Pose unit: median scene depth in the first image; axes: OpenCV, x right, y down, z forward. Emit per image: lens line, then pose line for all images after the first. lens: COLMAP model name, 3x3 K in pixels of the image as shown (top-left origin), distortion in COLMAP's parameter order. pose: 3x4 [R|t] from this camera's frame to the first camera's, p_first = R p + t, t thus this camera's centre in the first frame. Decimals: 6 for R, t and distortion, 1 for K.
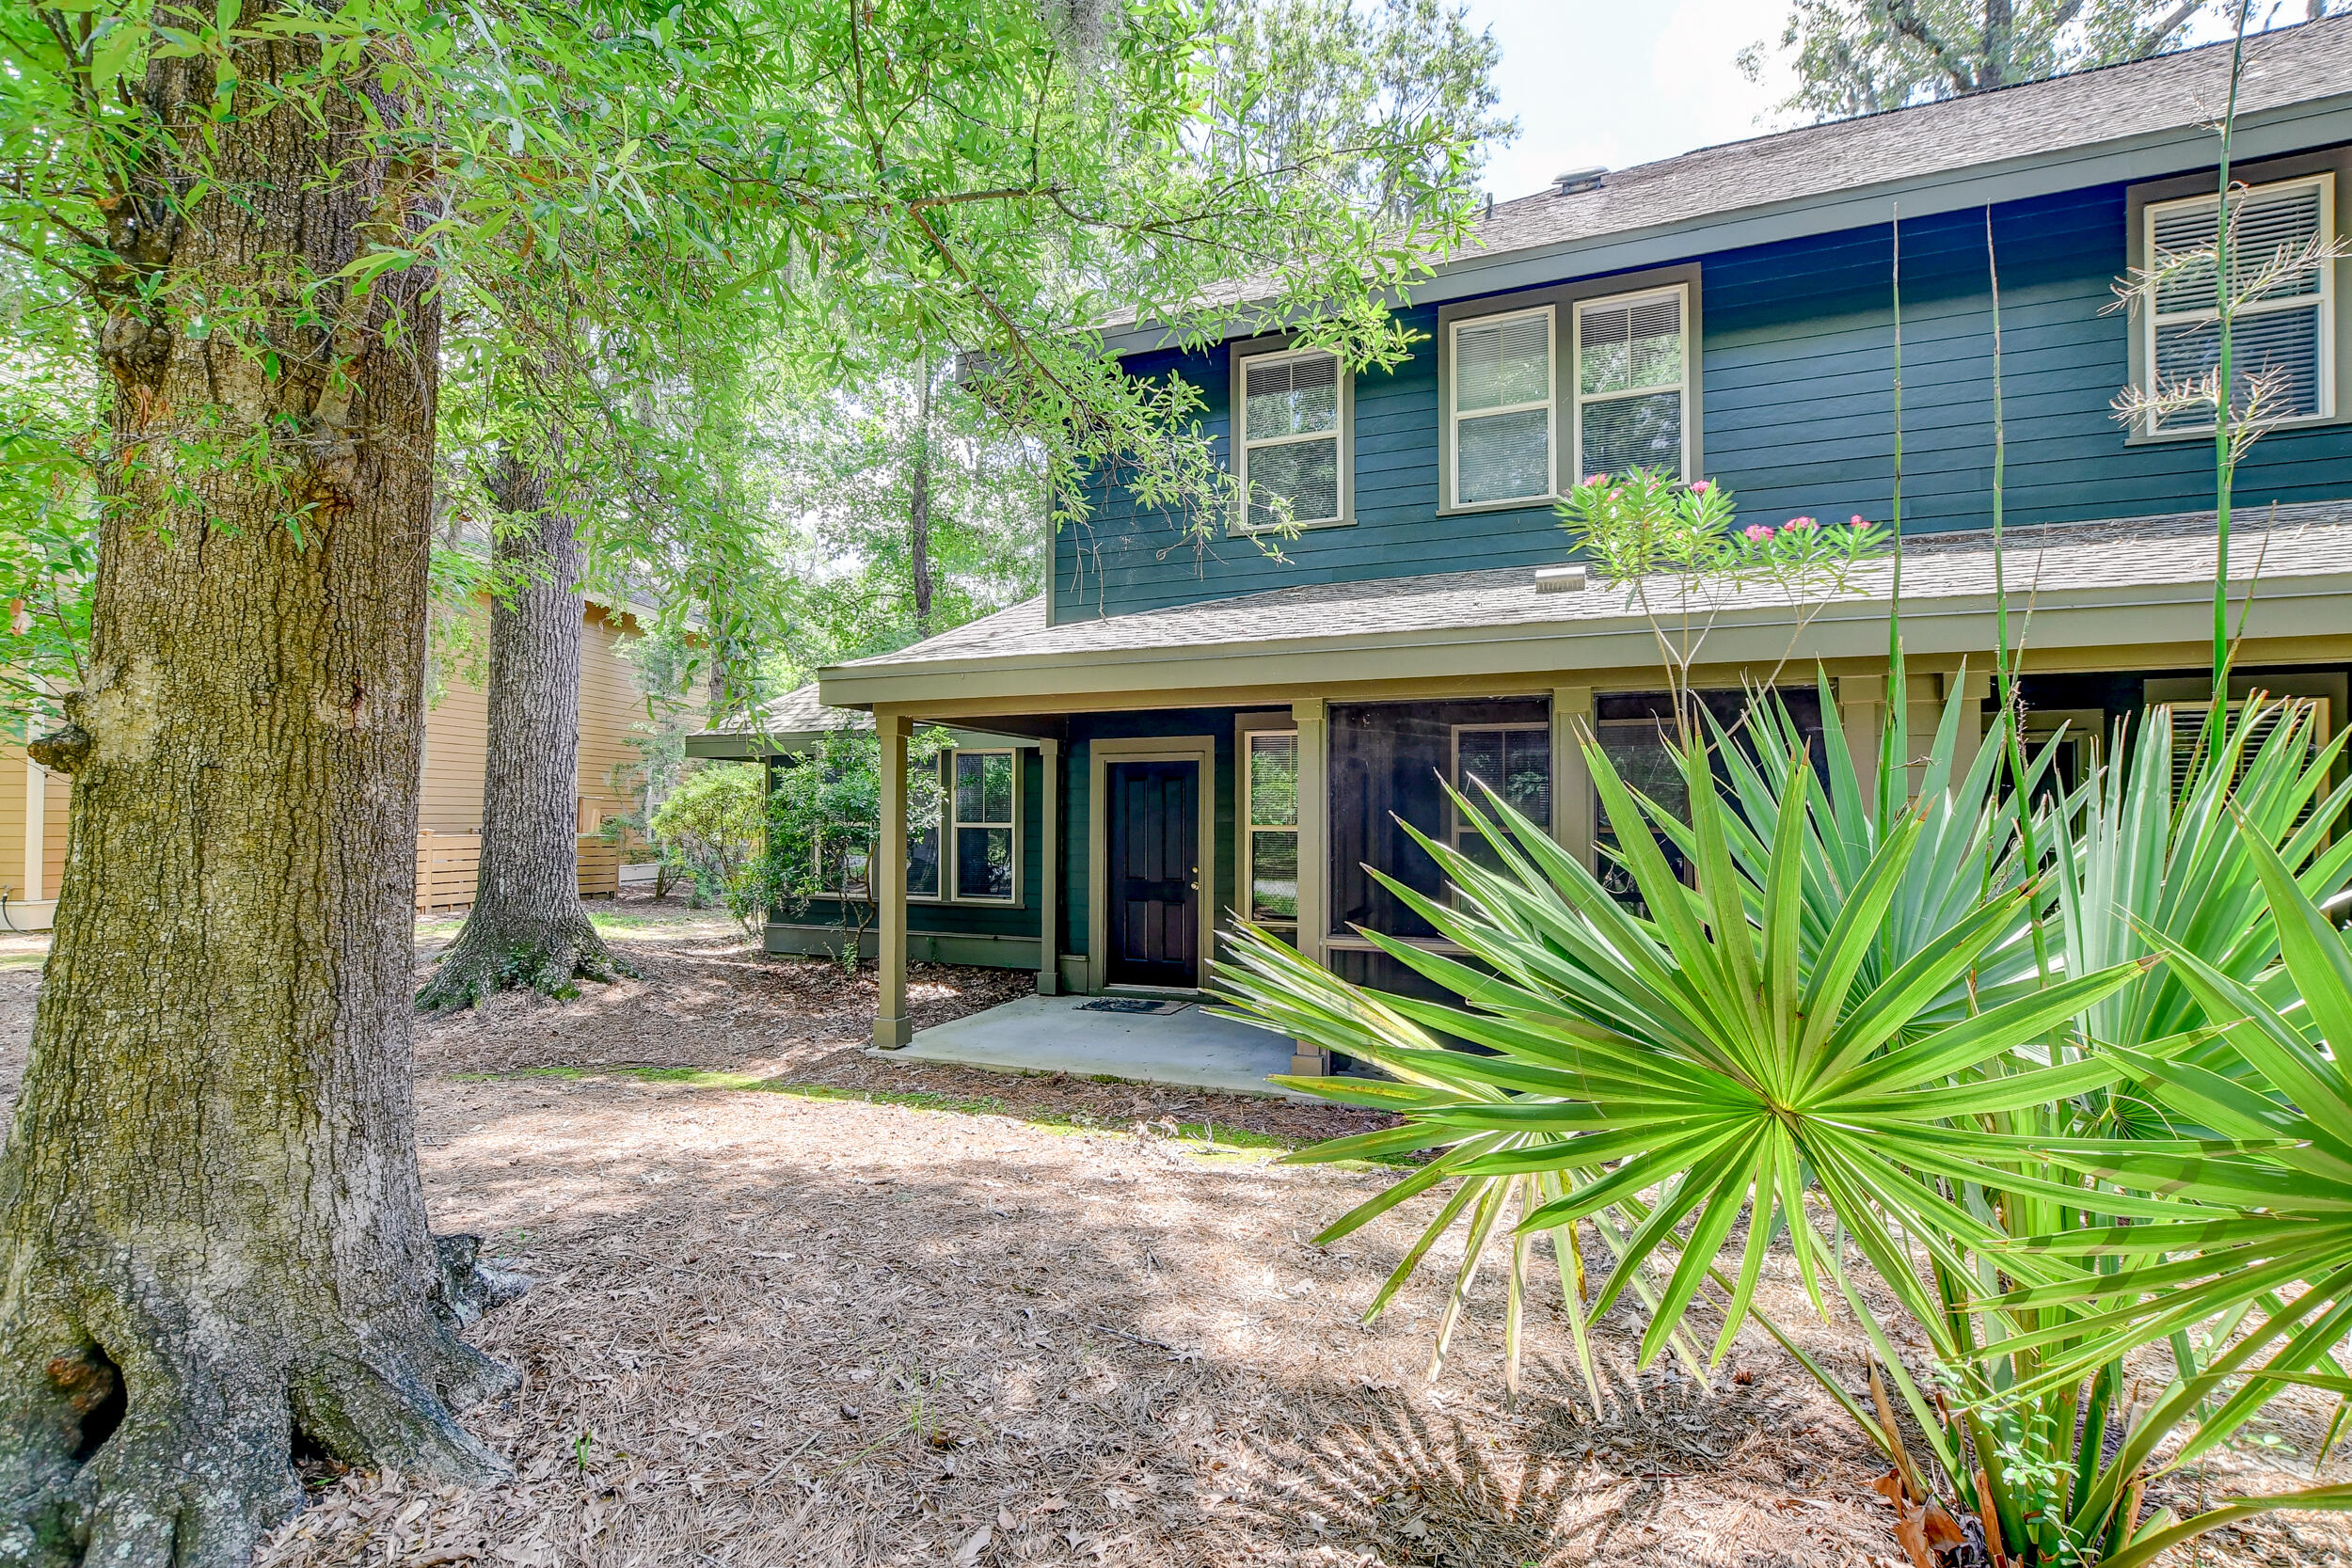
lens RADIAL K [[1034.4, 0, 1178.0], [0, 1034.4, 779.6], [0, 0, 1]] dist [-0.016954, 0.002573]
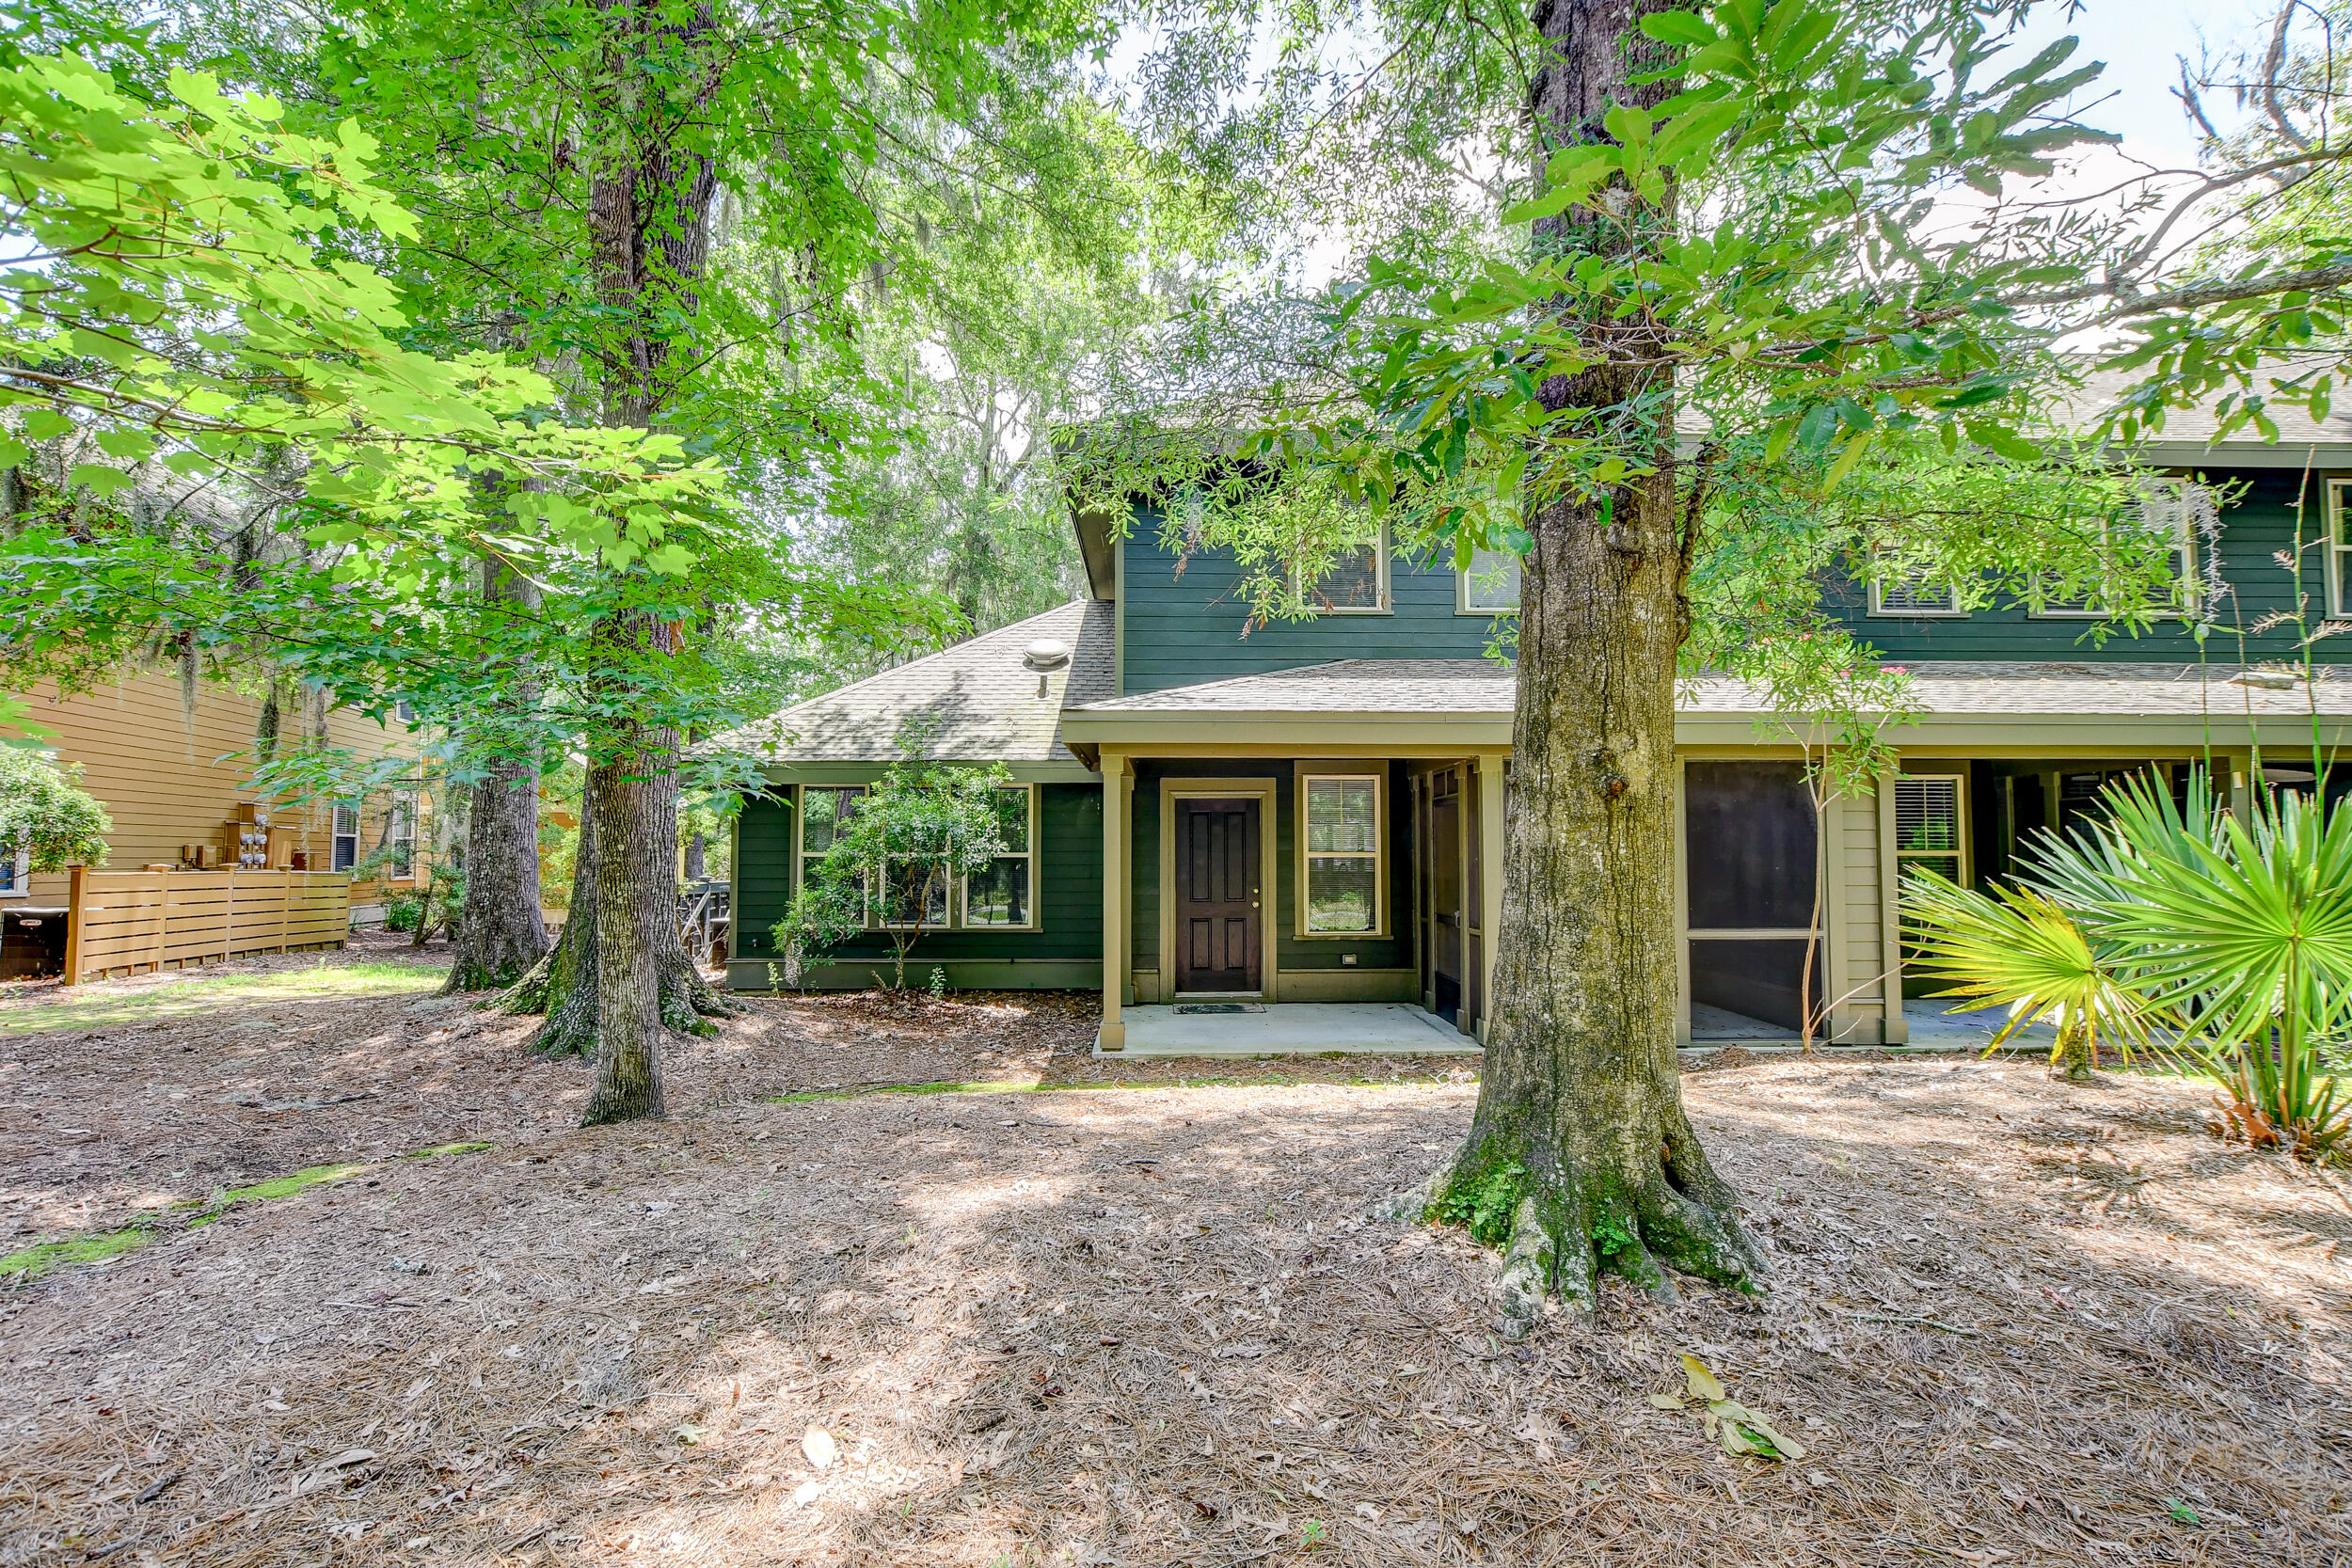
lens RADIAL K [[1034.4, 0, 1171.9], [0, 1034.4, 787.9], [0, 0, 1]] dist [-0.016954, 0.002573]
pose [[0.923636, 0.022995, 0.382582, -0.533948], [-0.011763, 0.999429, -0.031674, 0.007700], [-0.383091, 0.024755, 0.923379, -0.059440]]
